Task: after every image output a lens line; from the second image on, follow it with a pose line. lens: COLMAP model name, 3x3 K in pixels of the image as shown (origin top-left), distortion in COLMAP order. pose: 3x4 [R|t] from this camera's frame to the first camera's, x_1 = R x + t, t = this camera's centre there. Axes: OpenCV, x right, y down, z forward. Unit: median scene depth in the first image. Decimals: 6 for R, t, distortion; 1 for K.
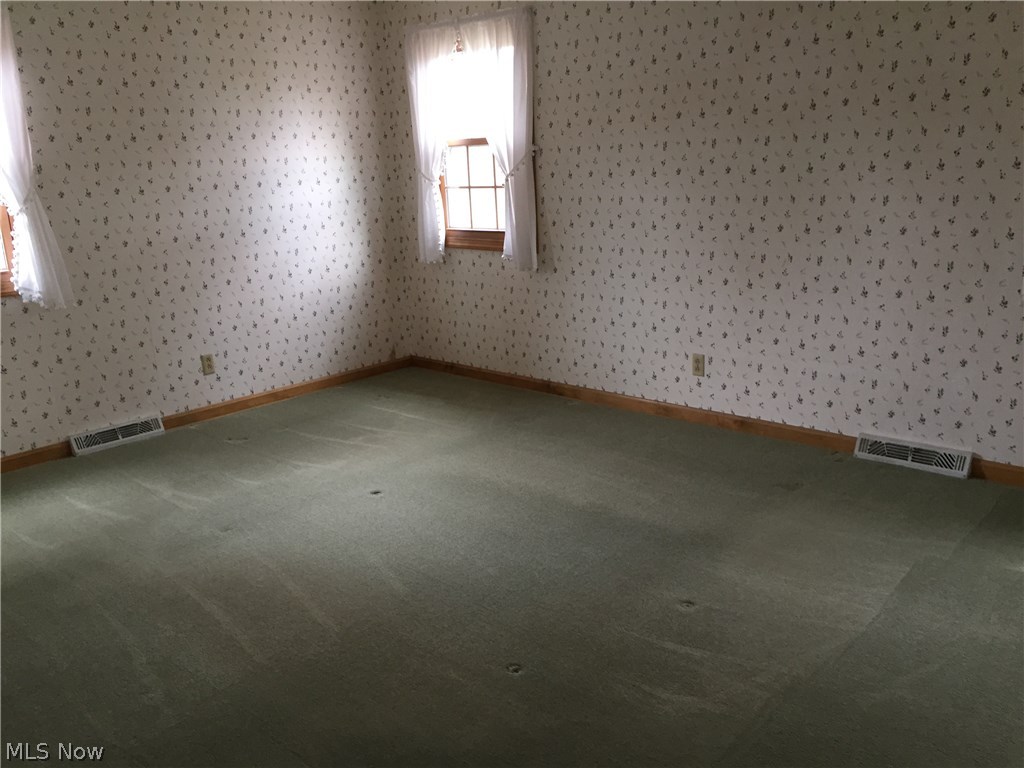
lens RADIAL K [[871.1, 0, 512.0], [0, 871.1, 384.0], [0, 0, 1]] dist [0.086893, -0.119581]
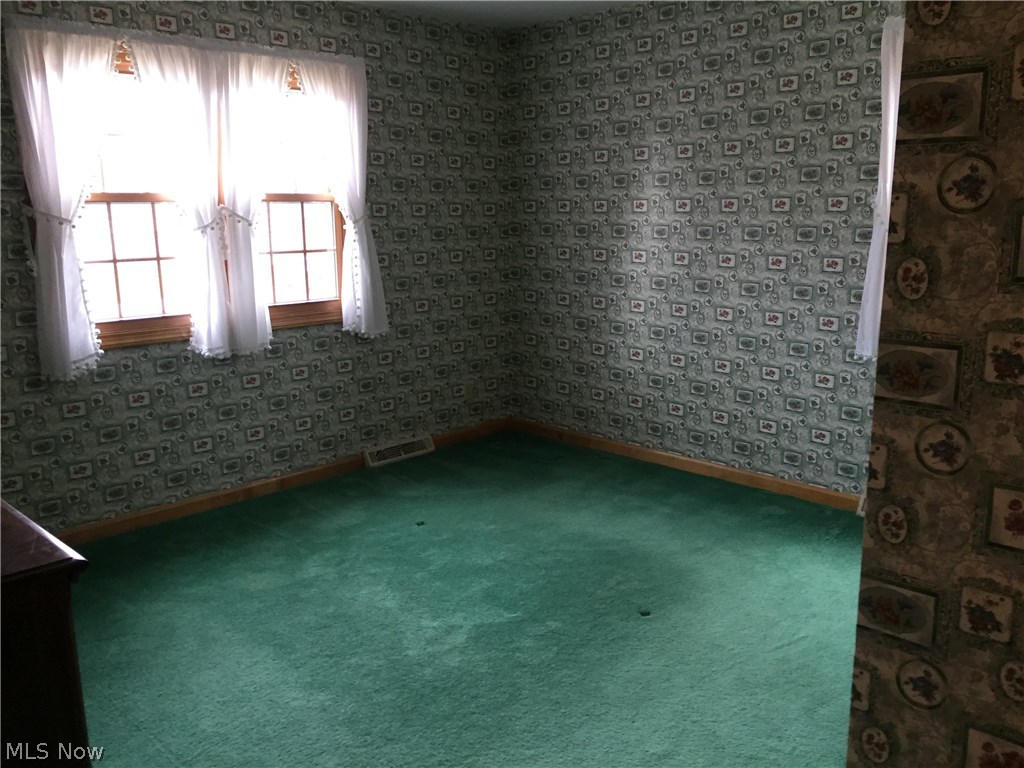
lens RADIAL K [[871.1, 0, 512.0], [0, 871.1, 384.0], [0, 0, 1]] dist [0.086893, -0.119581]
pose [[0.053250, -0.170319, 0.983949, -0.832452], [0.270811, 0.950884, 0.149940, -0.169309], [-0.961159, 0.258480, 0.096759, 0.731868]]
